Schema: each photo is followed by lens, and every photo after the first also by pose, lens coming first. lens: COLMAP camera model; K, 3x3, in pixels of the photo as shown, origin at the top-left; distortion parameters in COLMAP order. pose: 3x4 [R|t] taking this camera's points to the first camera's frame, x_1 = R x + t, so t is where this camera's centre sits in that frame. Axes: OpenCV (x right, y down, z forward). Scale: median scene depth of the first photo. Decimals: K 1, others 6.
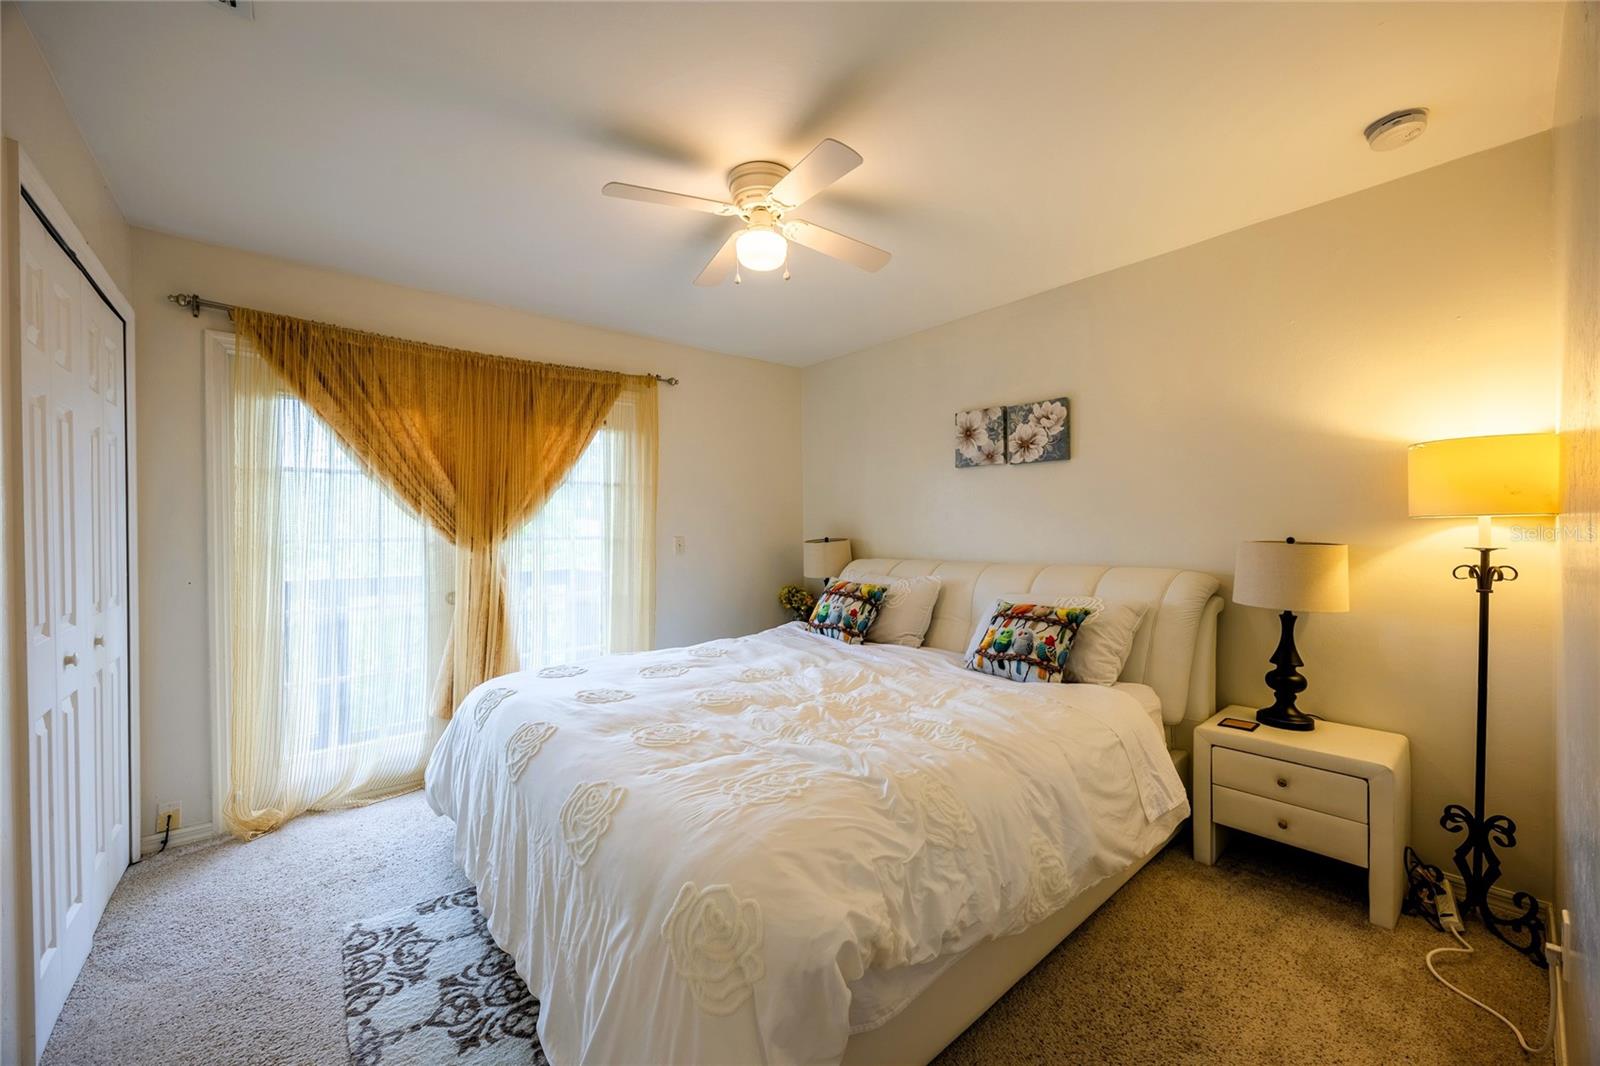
lens RADIAL K [[602.2, 0, 792.9], [0, 602.2, 544.2], [0, 0, 1]] dist [-0.001572, -0.000147]
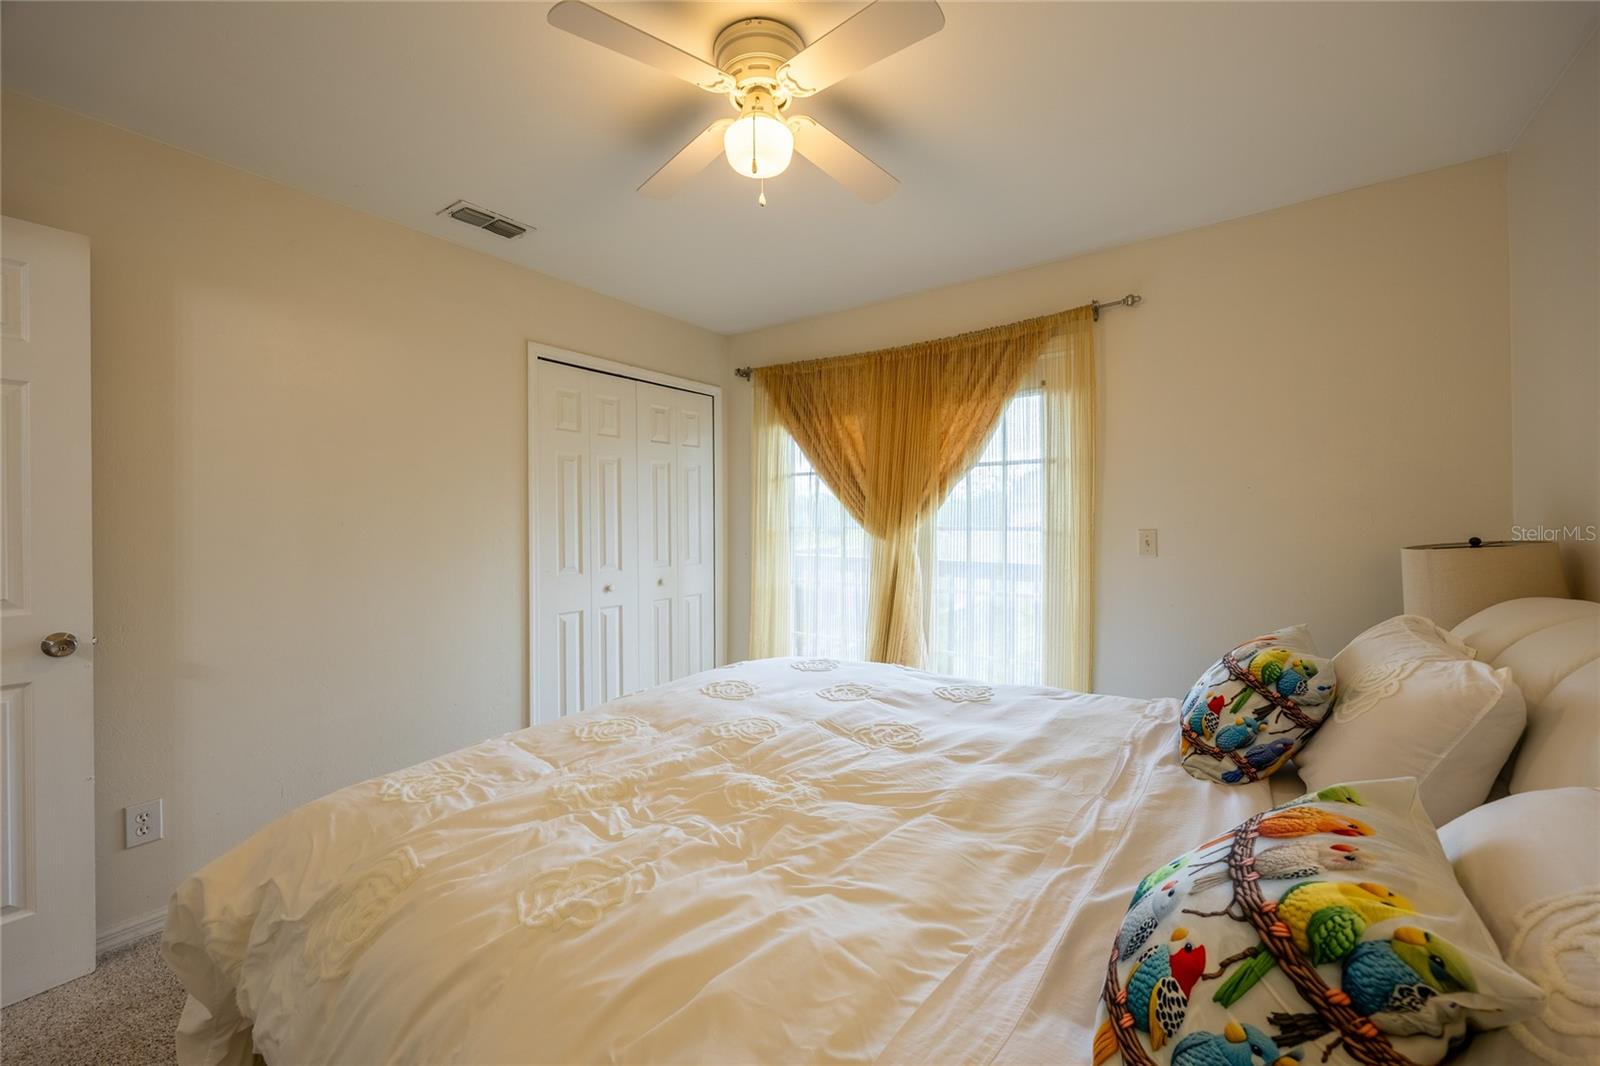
lens RADIAL K [[626.1, 0, 796.9], [0, 626.1, 506.3], [0, 0, 1]] dist [-0.002064, -0.000019]
pose [[0.236984, -0.014280, -0.971409, 0.478923], [-0.025536, 0.999455, -0.020922, -0.015390], [0.971178, 0.029764, 0.236490, 0.573257]]
